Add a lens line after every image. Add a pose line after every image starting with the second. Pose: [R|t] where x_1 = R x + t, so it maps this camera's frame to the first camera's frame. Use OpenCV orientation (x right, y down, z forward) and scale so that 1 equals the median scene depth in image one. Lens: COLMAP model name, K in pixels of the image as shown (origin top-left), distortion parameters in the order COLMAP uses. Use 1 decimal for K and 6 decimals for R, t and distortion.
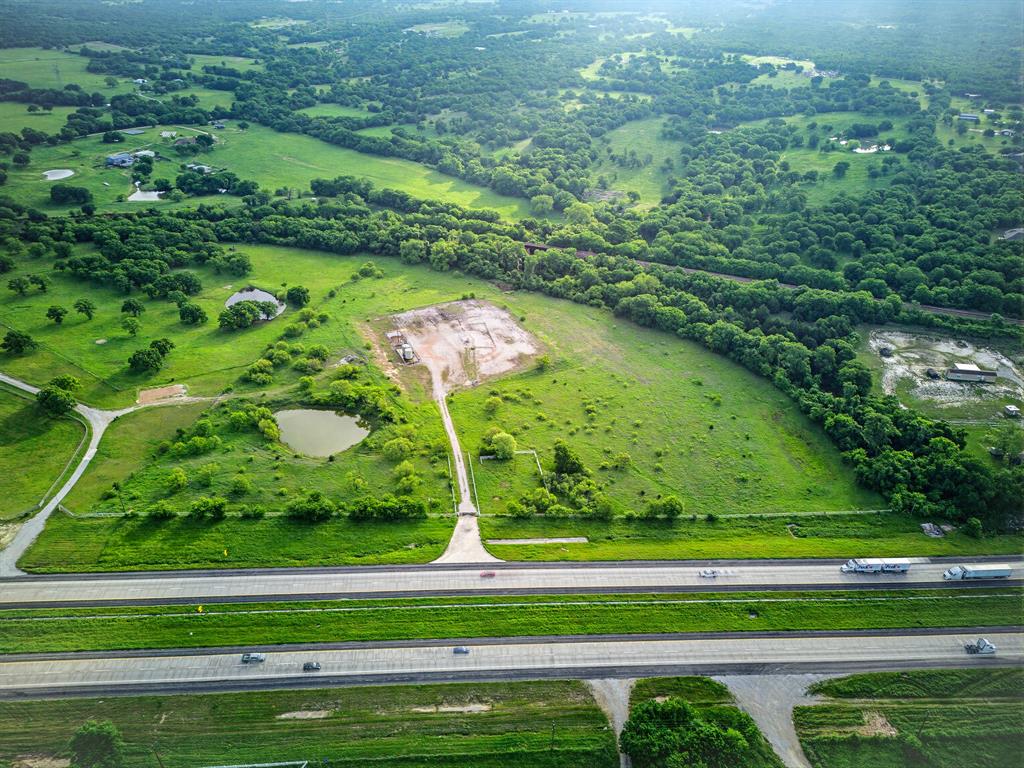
lens RADIAL K [[719.8, 0, 510.6], [0, 719.8, 386.6], [0, 0, 1]] dist [0.072241, -0.066679]
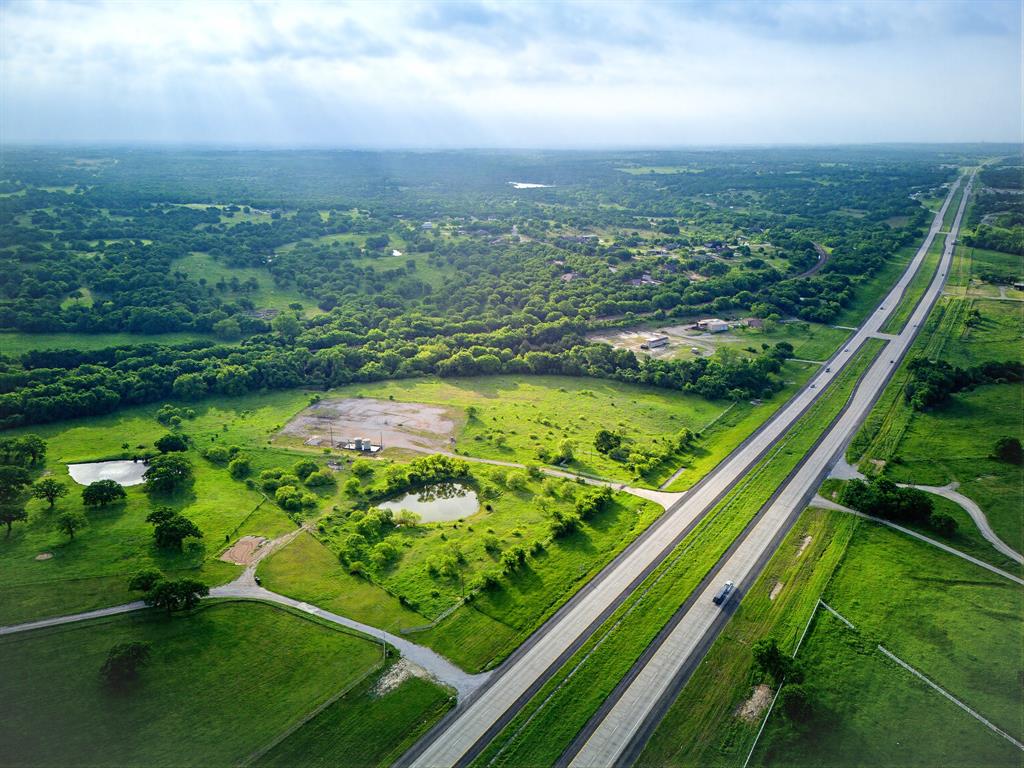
lens RADIAL K [[719.8, 0, 510.6], [0, 719.8, 386.6], [0, 0, 1]] dist [0.072241, -0.066679]
pose [[0.625363, -0.251884, 0.738563, -0.759559], [0.390238, 0.920567, -0.016470, -0.025748], [-0.675748, 0.298516, 0.673983, 0.177290]]
